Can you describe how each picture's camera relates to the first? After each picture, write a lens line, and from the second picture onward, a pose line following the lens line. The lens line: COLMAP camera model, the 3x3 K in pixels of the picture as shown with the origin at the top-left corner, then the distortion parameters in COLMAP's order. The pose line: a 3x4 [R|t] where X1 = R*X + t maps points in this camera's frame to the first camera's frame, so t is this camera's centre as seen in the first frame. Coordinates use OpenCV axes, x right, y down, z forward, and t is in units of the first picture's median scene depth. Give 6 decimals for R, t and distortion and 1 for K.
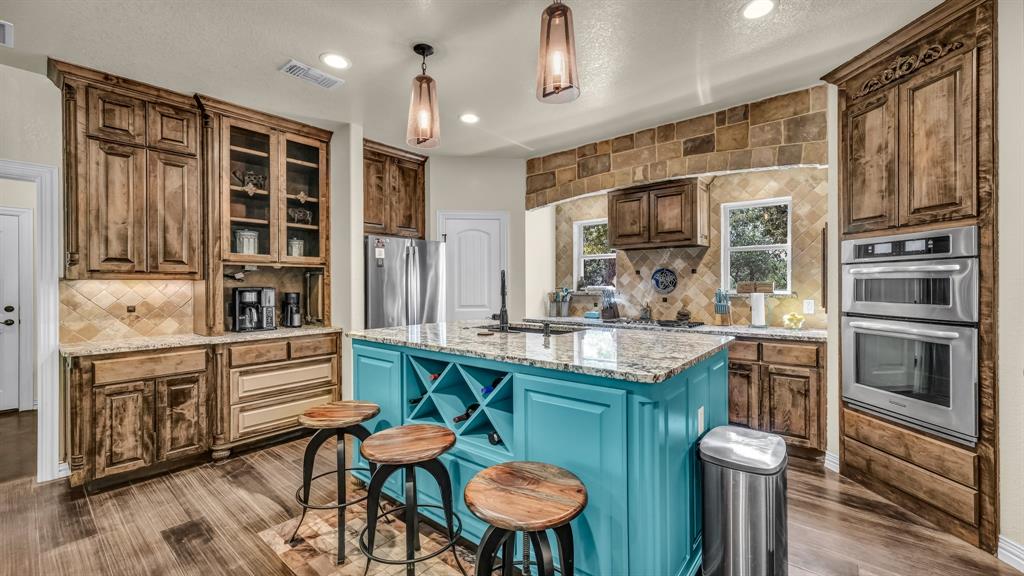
lens RADIAL K [[409.4, 0, 509.9], [0, 409.4, 286.8], [0, 0, 1]] dist [0.003252, 0.001512]
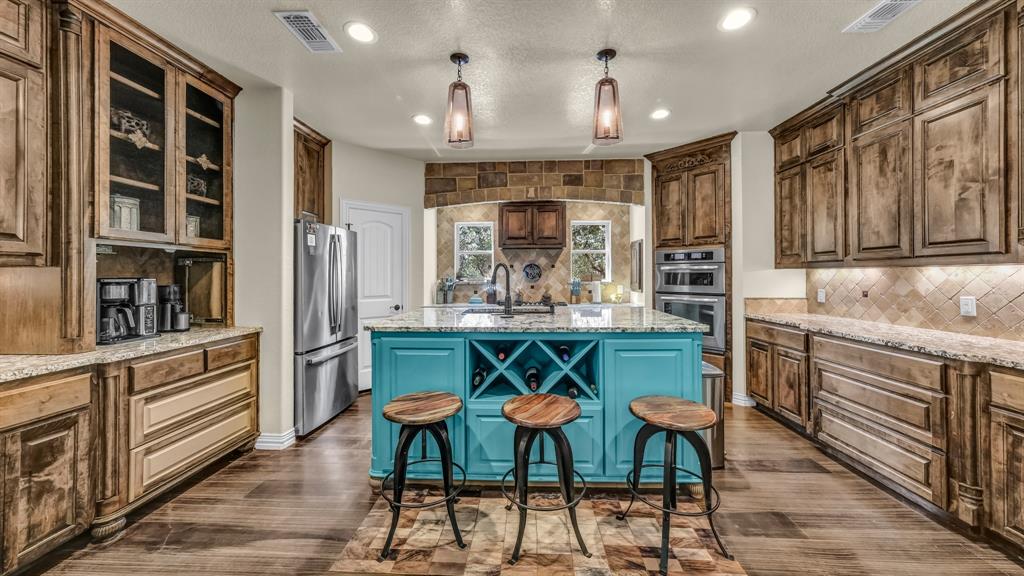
lens RADIAL K [[358.6, 0, 514.8], [0, 358.6, 274.5], [0, 0, 1]] dist [-0.000206, 0.001538]
pose [[0.795716, 0.004028, 0.605657, -0.511277], [0.002108, 0.999953, -0.009420, 0.002280], [-0.605666, 0.008772, 0.795670, 0.121948]]
